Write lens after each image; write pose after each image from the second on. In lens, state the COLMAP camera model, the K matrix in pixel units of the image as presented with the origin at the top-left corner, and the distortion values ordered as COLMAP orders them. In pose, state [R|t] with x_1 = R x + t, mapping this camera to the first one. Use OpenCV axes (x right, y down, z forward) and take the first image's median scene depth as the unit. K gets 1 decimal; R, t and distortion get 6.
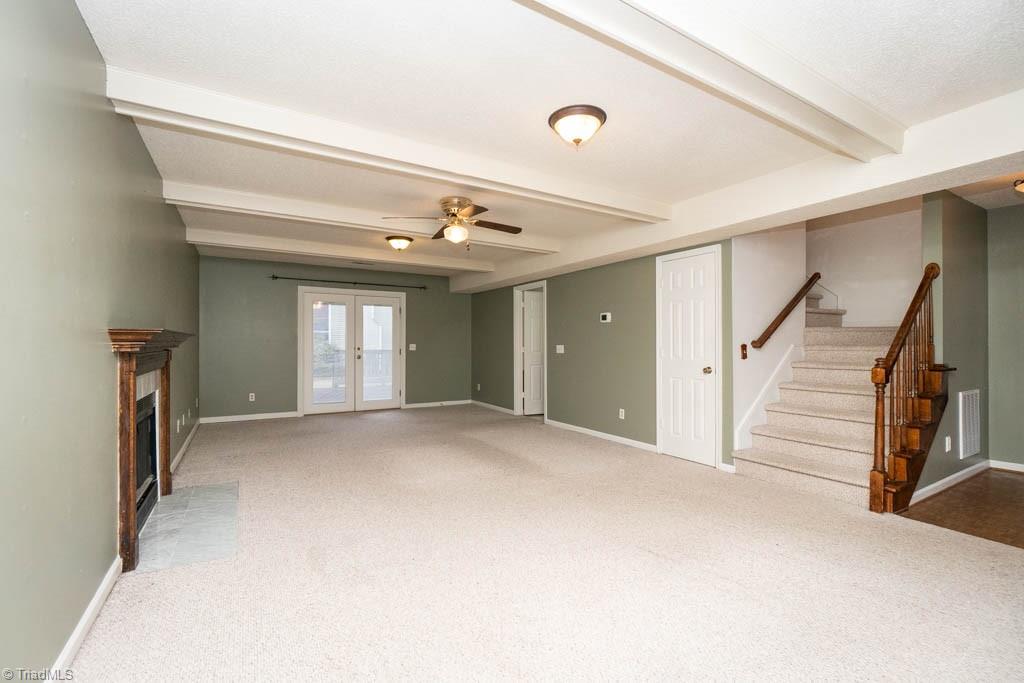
lens RADIAL K [[459.6, 0, 512.0], [0, 459.6, 341.5], [0, 0, 1]] dist [-0.005410, -0.000358]
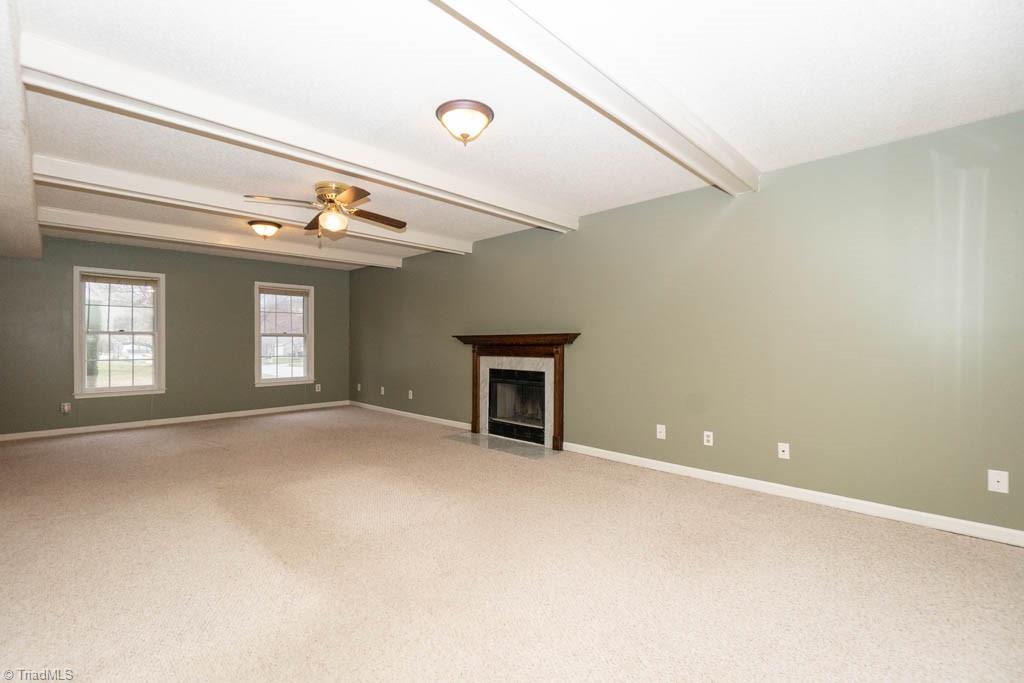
lens RADIAL K [[459.6, 0, 512.0], [0, 459.6, 341.5], [0, 0, 1]] dist [-0.005410, -0.000358]
pose [[-0.973986, -0.001227, -0.226604, -0.221471], [0.000581, 0.999969, -0.007913, 0.011840], [0.226607, -0.007839, -0.973955, 1.663940]]
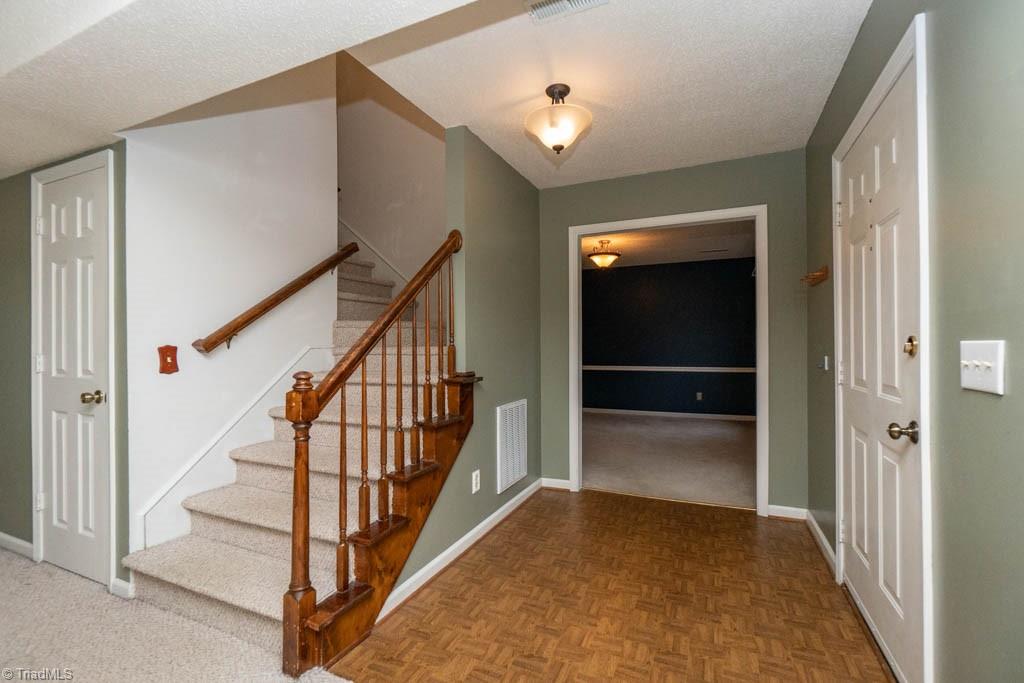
lens RADIAL K [[459.6, 0, 512.0], [0, 459.6, 341.5], [0, 0, 1]] dist [-0.005410, -0.000358]
pose [[0.824496, 0.001497, 0.565866, 0.466993], [-0.000338, 0.999998, -0.002152, 0.001388], [-0.565868, 0.001583, 0.824494, 0.288409]]
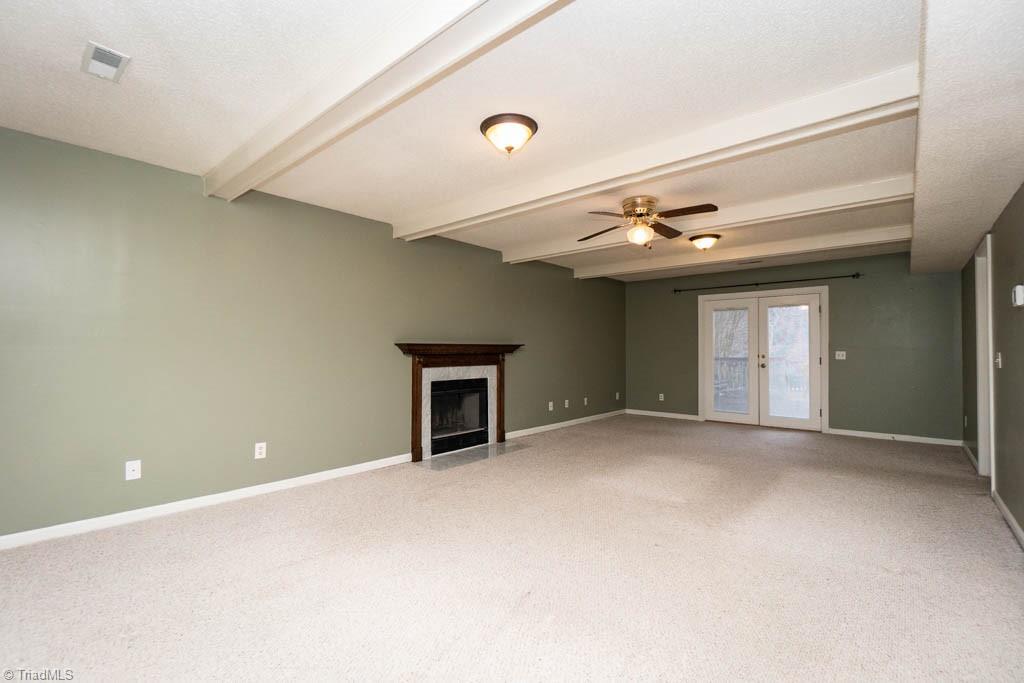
lens RADIAL K [[459.4, 0, 490.3], [0, 459.4, 344.8], [0, 0, 1]] dist [0.002397, 0.000068]
pose [[0.266756, -0.013663, -0.963667, 0.592880], [0.004635, 0.999906, -0.012894, 0.003091], [0.963753, -0.001027, 0.266794, 0.373916]]
